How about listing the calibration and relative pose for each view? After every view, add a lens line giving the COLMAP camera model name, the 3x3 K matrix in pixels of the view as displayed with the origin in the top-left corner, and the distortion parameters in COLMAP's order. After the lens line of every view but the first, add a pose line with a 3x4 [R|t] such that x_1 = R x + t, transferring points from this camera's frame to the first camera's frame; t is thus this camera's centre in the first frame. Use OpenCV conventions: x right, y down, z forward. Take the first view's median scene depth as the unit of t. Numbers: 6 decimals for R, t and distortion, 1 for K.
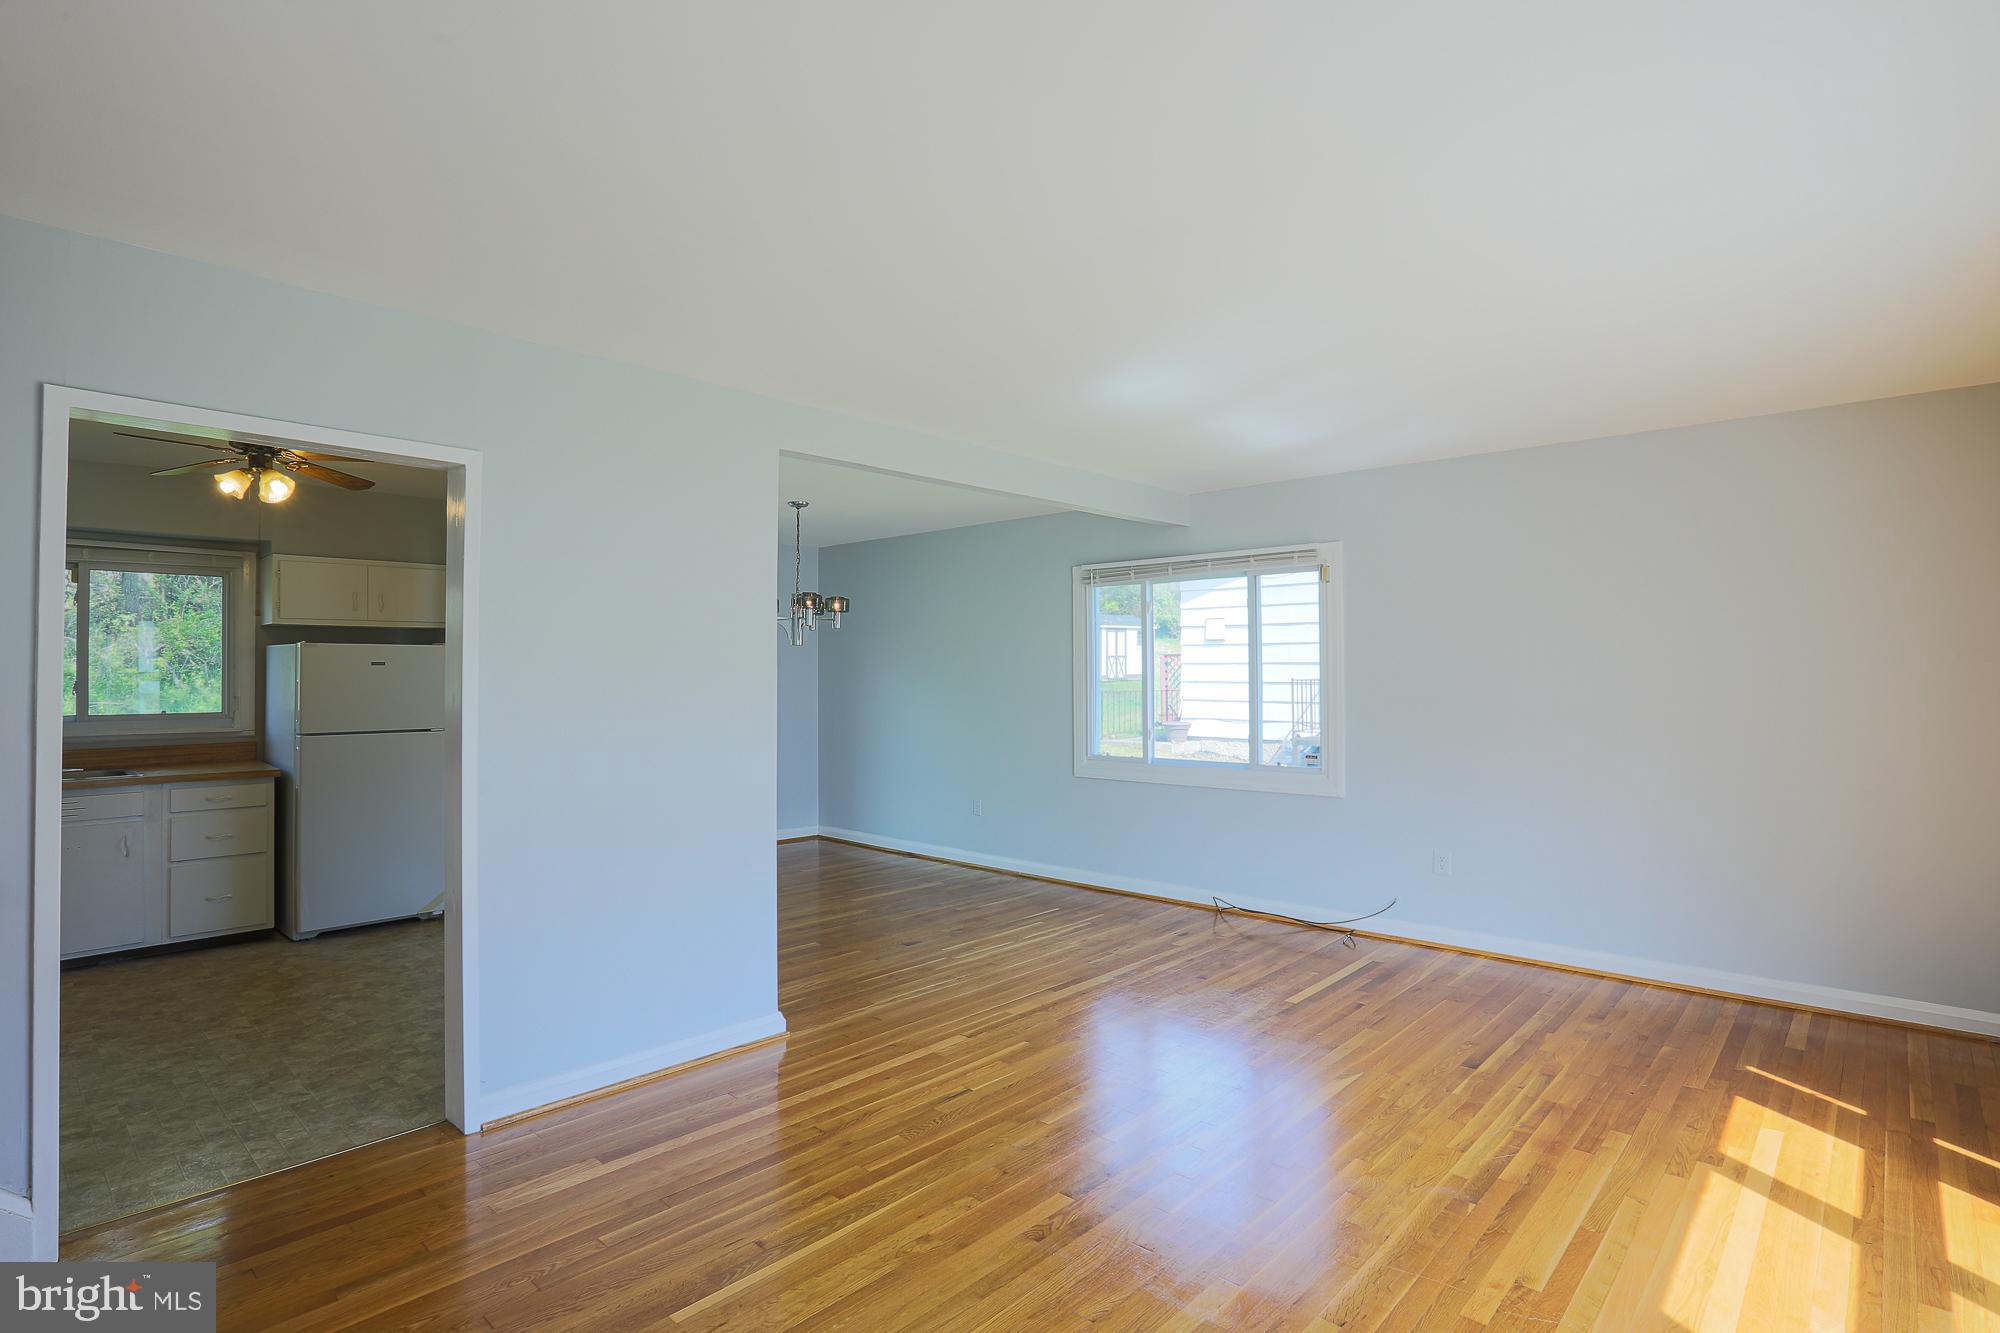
lens RADIAL K [[990.3, 0, 1036.8], [0, 990.3, 670.7], [0, 0, 1]] dist [-0.059697, 0.029872]
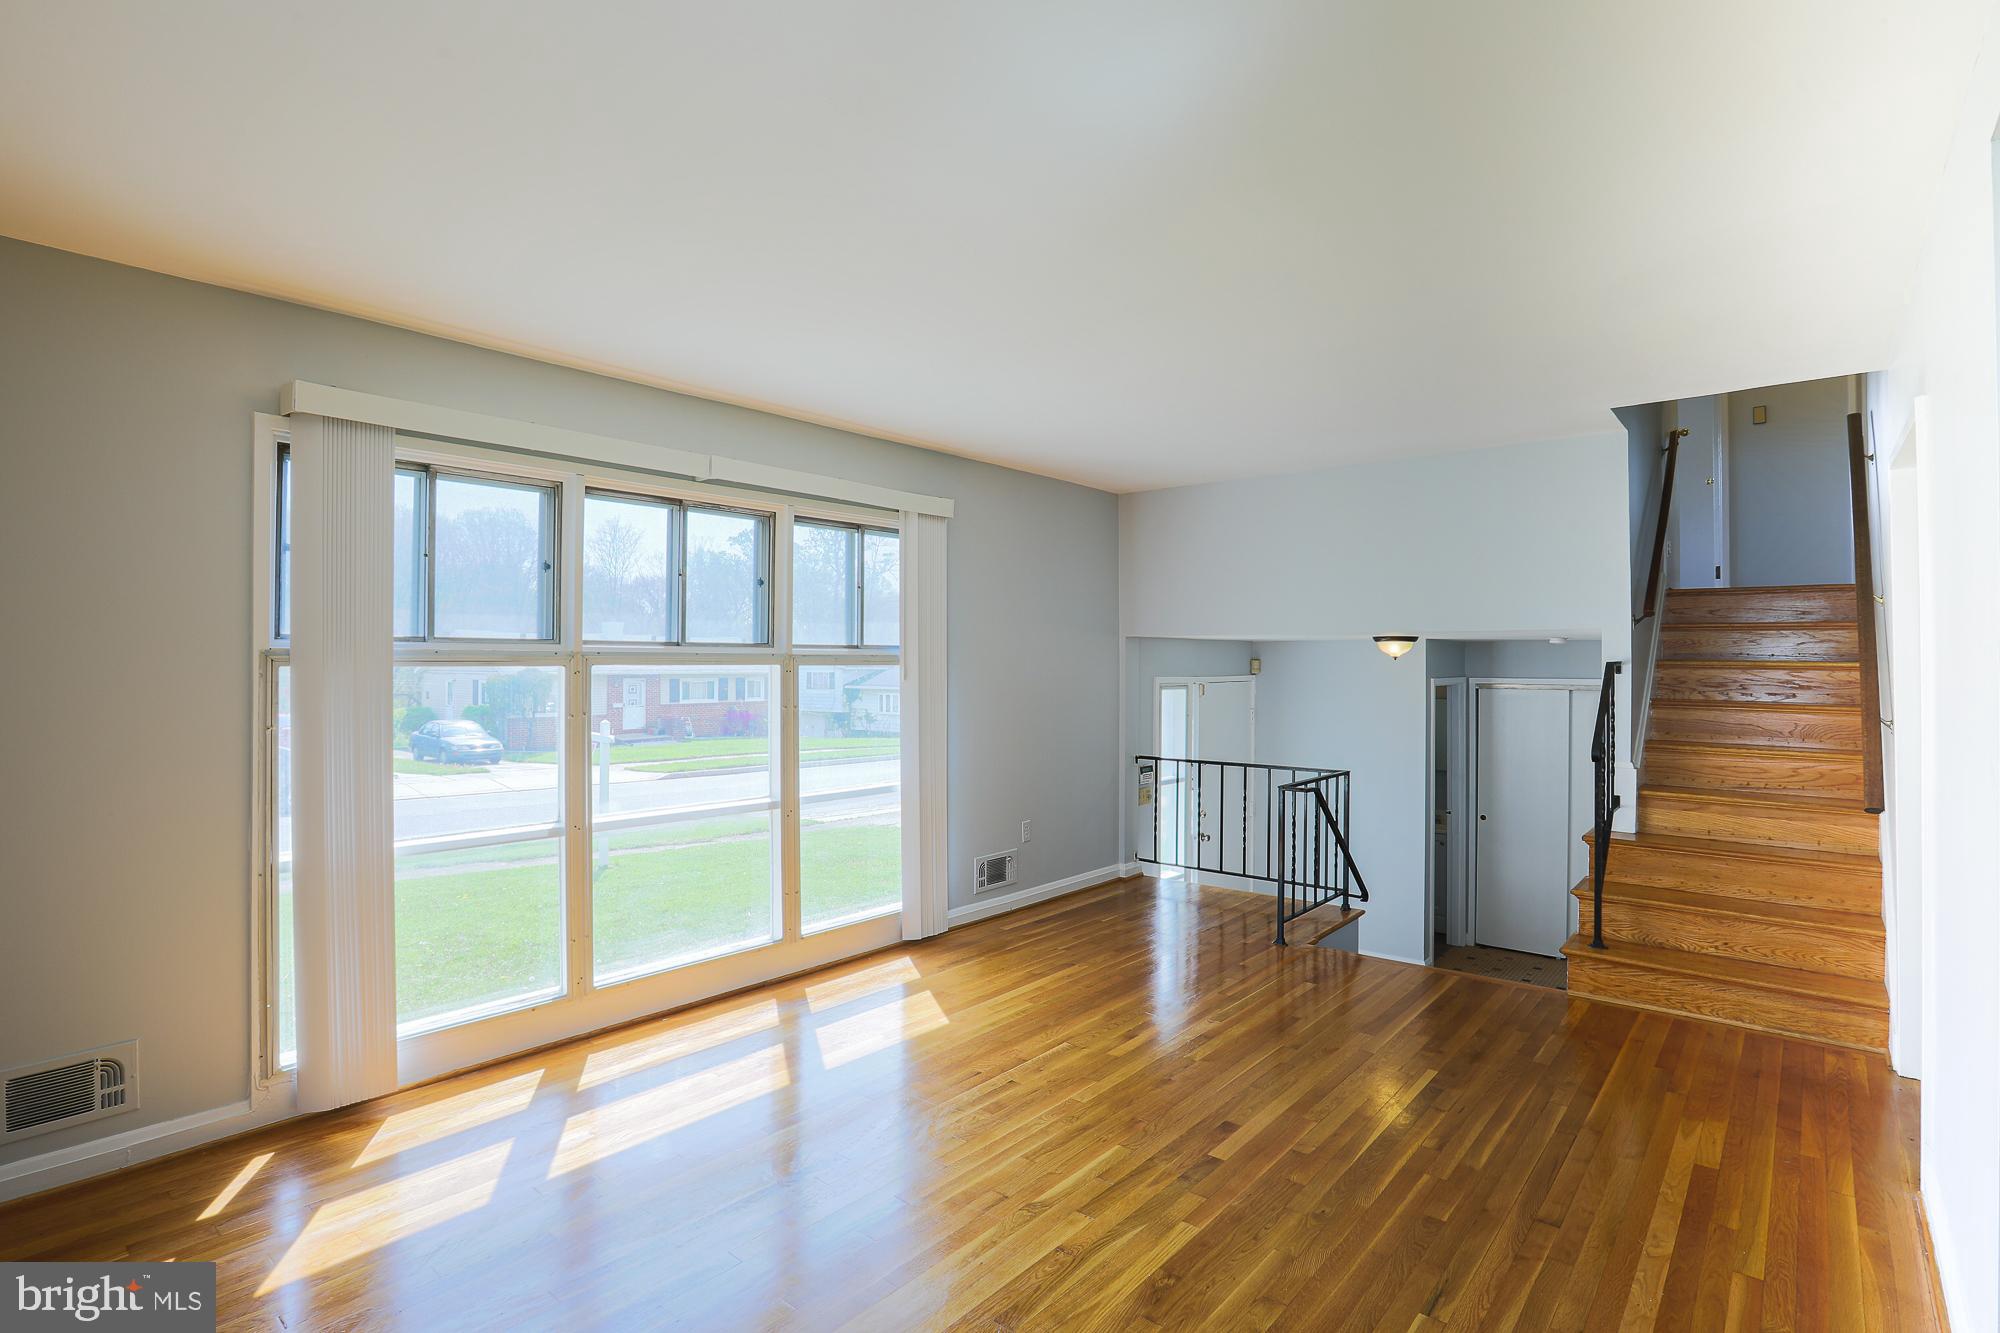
lens RADIAL K [[995.9, 0, 992.7], [0, 995.9, 623.0], [0, 0, 1]] dist [-0.006633, -0.000792]
pose [[-0.999932, 0.006437, 0.009728, 0.158297], [0.005956, 0.998794, -0.048726, 0.009043], [-0.010030, -0.048665, -0.998765, 1.301416]]
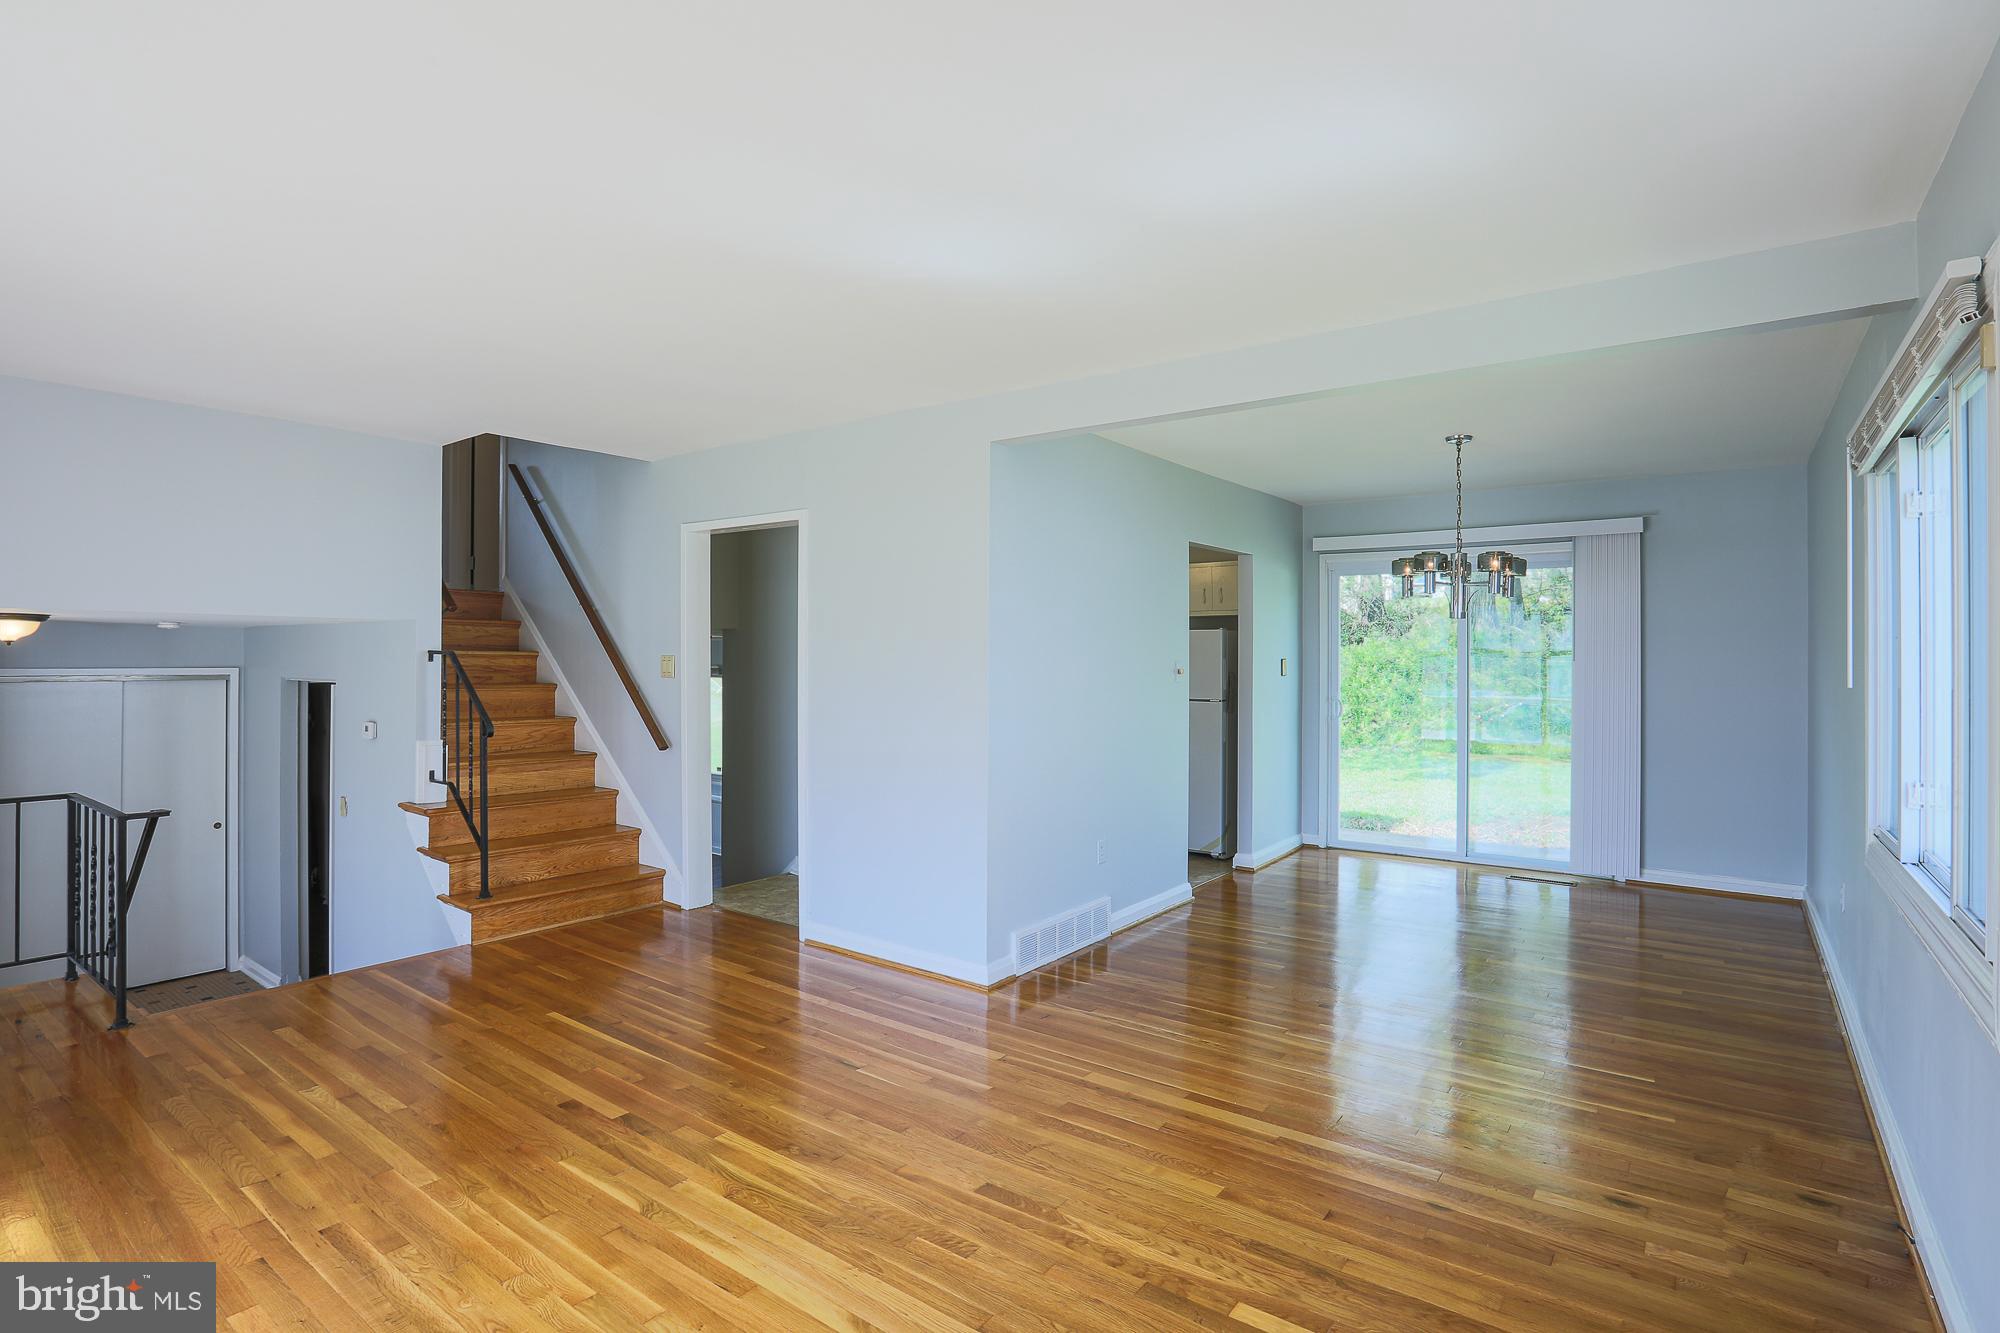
lens RADIAL K [[1019.4, 0, 1063.2], [0, 1019.4, 651.4], [0, 0, 1]] dist [-0.015855, -0.000111]
pose [[0.102227, 0.000488, -0.994761, 0.768697], [-0.000358, 1.000000, 0.000454, 0.001091], [0.994761, 0.000310, 0.102227, 0.862975]]
